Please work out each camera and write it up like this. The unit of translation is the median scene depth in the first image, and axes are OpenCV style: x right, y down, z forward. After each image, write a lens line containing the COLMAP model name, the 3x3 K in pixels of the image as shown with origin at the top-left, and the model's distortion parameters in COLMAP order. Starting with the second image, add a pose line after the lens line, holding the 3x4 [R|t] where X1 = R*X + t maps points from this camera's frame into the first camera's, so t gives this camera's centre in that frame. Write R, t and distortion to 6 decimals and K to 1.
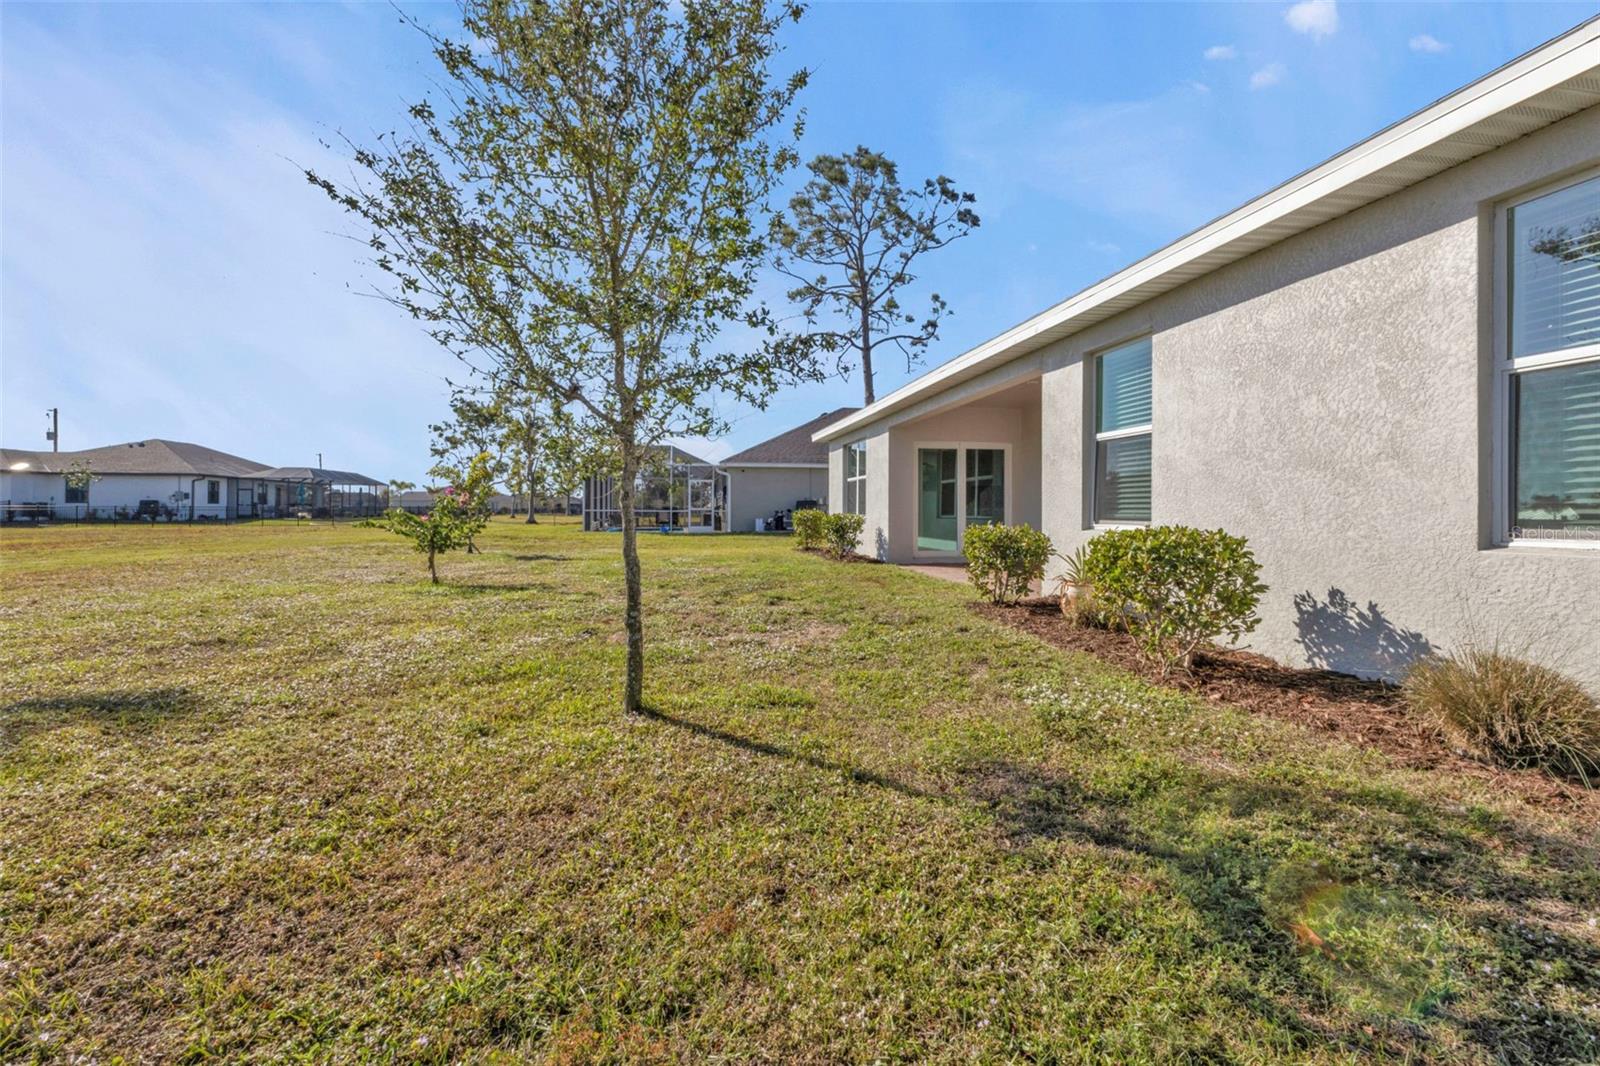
lens RADIAL K [[758.8, 0, 800.0], [0, 758.8, 533.0], [0, 0, 1]] dist [0.032018, 0.000116]
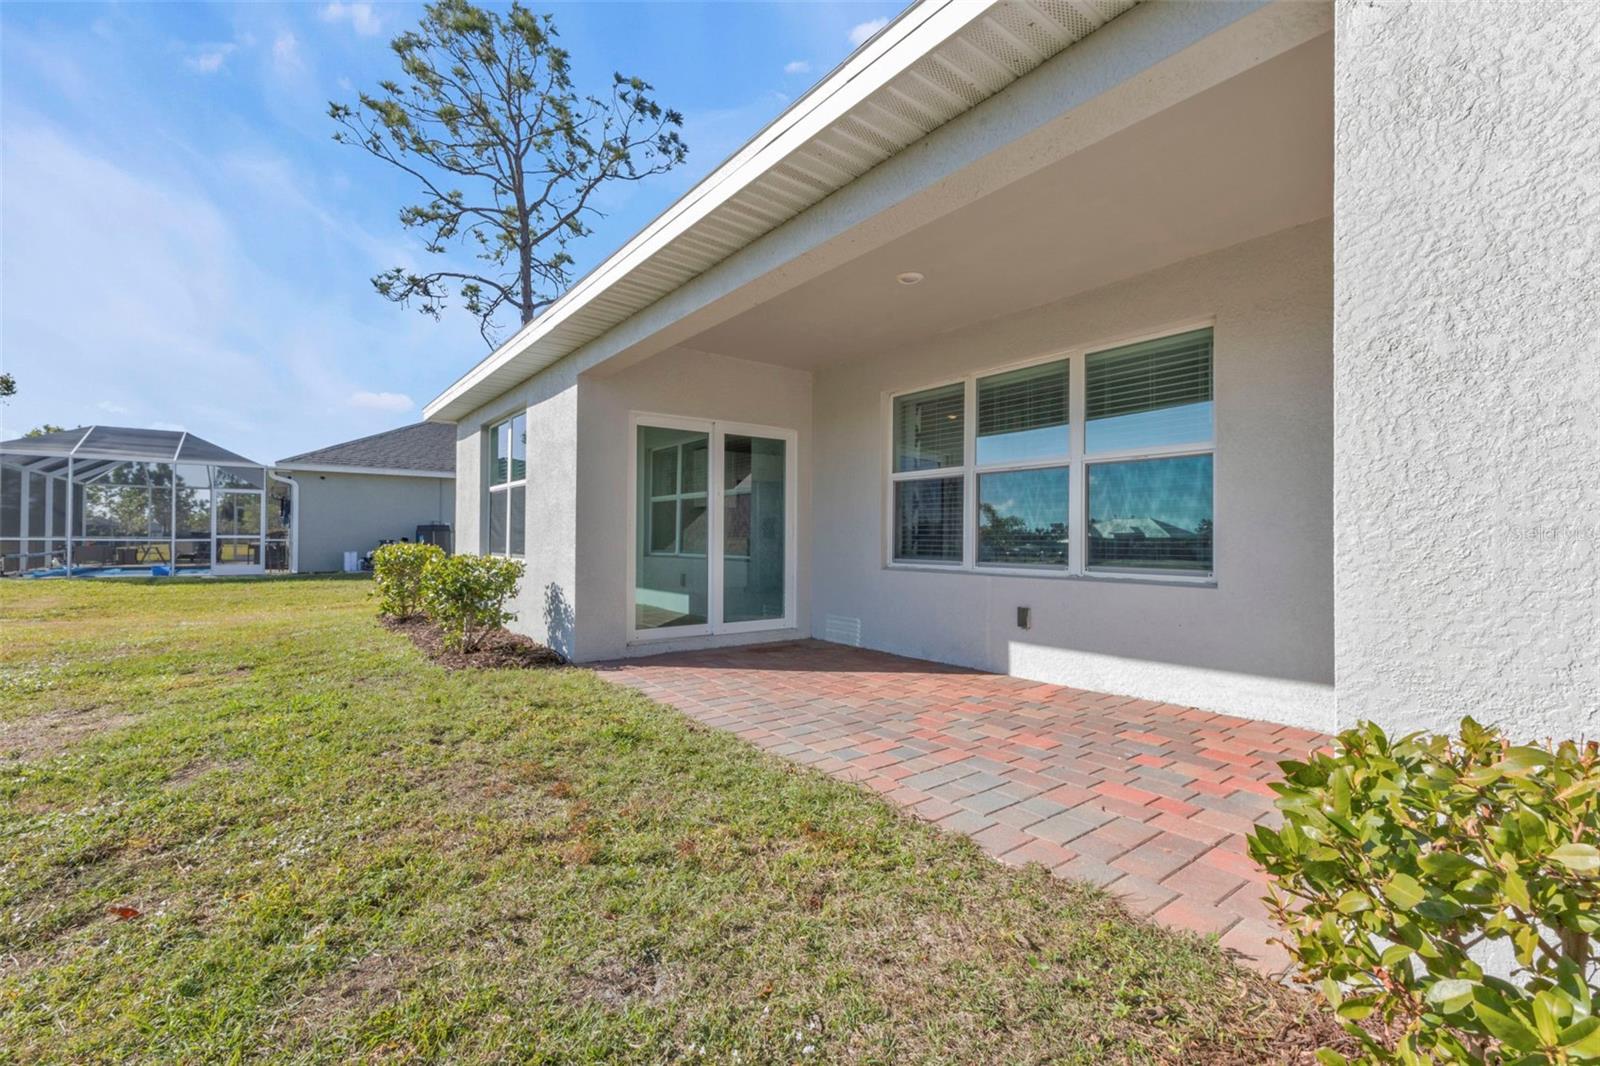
lens RADIAL K [[758.8, 0, 800.0], [0, 758.8, 533.0], [0, 0, 1]] dist [0.032018, 0.000116]
pose [[0.909301, 0.006696, 0.416084, 0.026497], [0.007429, 0.999450, -0.032320, -0.013586], [-0.416072, 0.032480, 0.908752, 0.291578]]
